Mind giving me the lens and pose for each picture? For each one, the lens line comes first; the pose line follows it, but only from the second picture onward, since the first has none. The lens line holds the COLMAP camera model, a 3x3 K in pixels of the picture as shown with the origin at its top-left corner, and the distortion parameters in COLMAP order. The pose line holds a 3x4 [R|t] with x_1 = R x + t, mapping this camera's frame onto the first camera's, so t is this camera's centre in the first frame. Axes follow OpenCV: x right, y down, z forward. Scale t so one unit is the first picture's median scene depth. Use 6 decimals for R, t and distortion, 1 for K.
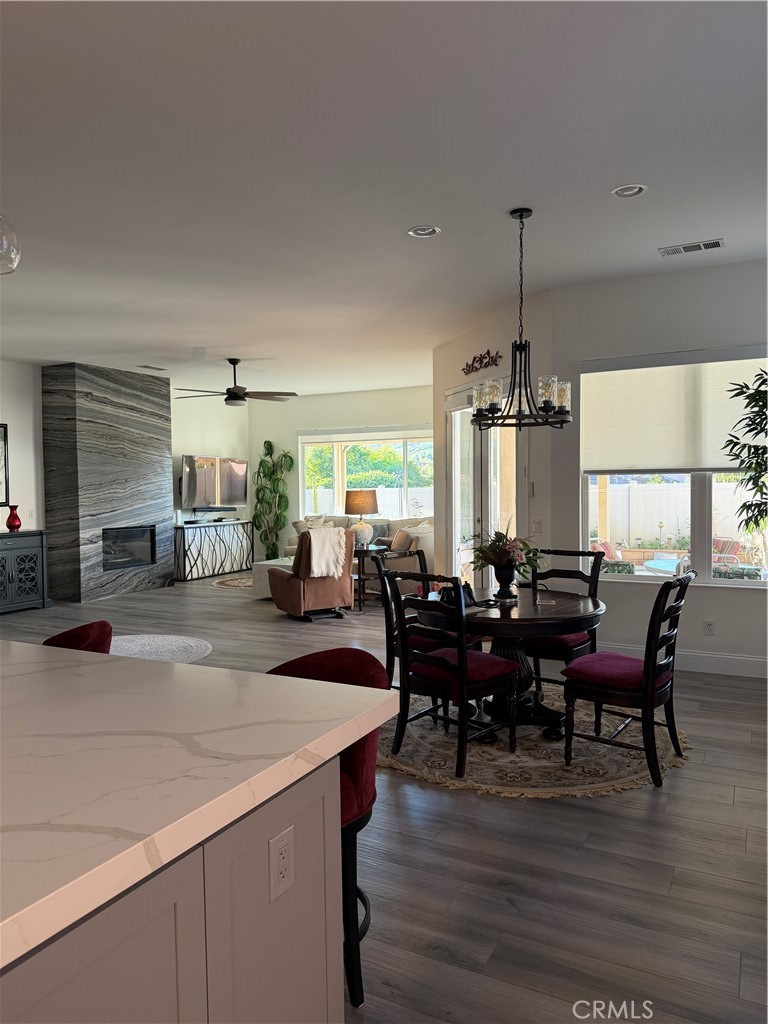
lens RADIAL K [[717.5, 0, 384.0], [0, 717.5, 512.0], [0, 0, 1]] dist [0.064479, -0.084888]
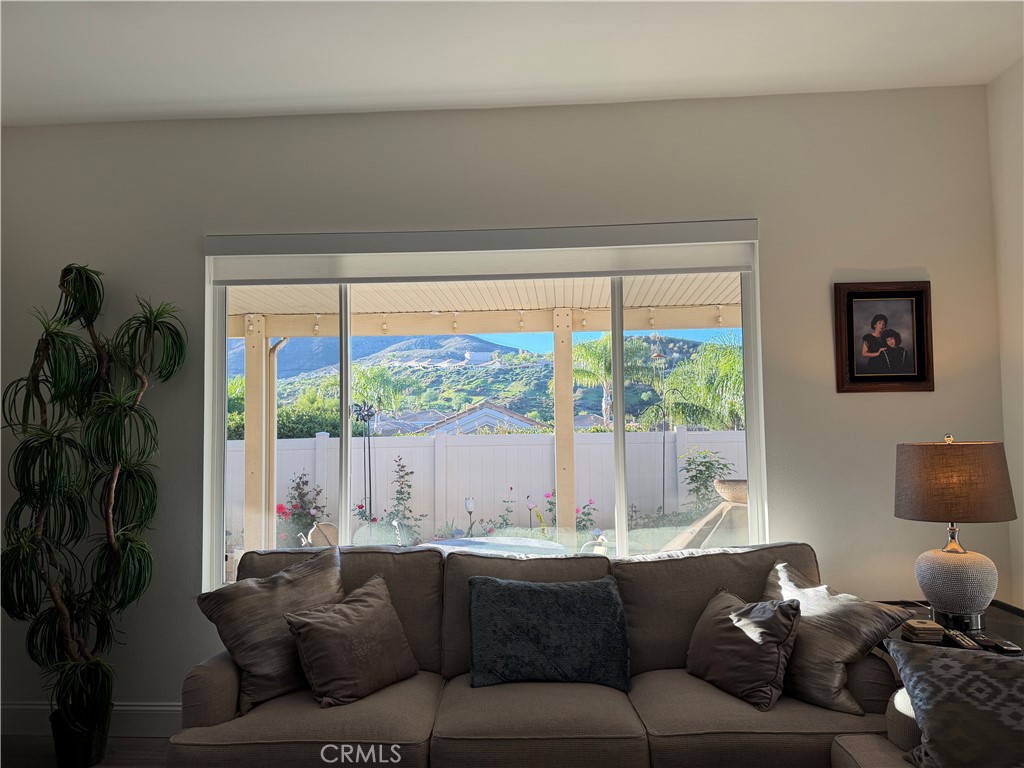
lens RADIAL K [[717.5, 0, 512.0], [0, 717.5, 384.0], [0, 0, 1]] dist [0.064479, -0.084888]
pose [[0.913107, 0.024577, 0.406978, -0.124686], [0.018559, 0.994641, -0.101707, -0.024852], [-0.407297, 0.100422, 0.907758, 0.701432]]
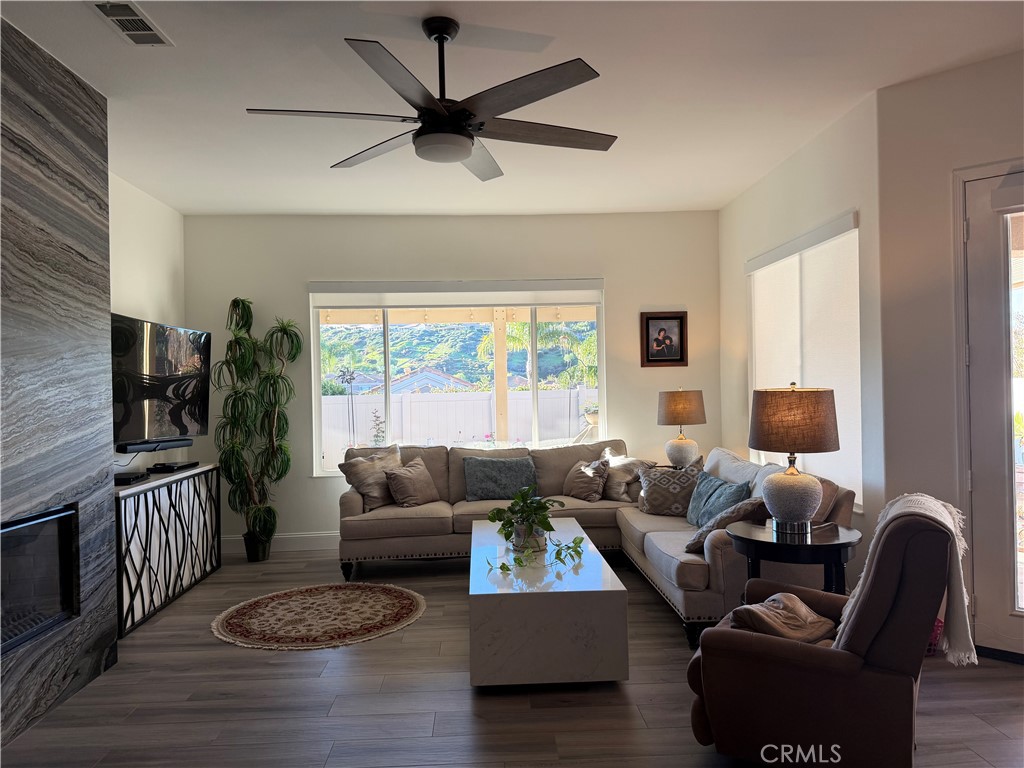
lens RADIAL K [[717.5, 0, 512.0], [0, 717.5, 384.0], [0, 0, 1]] dist [0.064479, -0.084888]
pose [[0.865685, -0.003216, 0.500580, -0.254185], [0.030159, 0.998498, -0.045741, -0.012862], [-0.499681, 0.054694, 0.864481, 0.486510]]
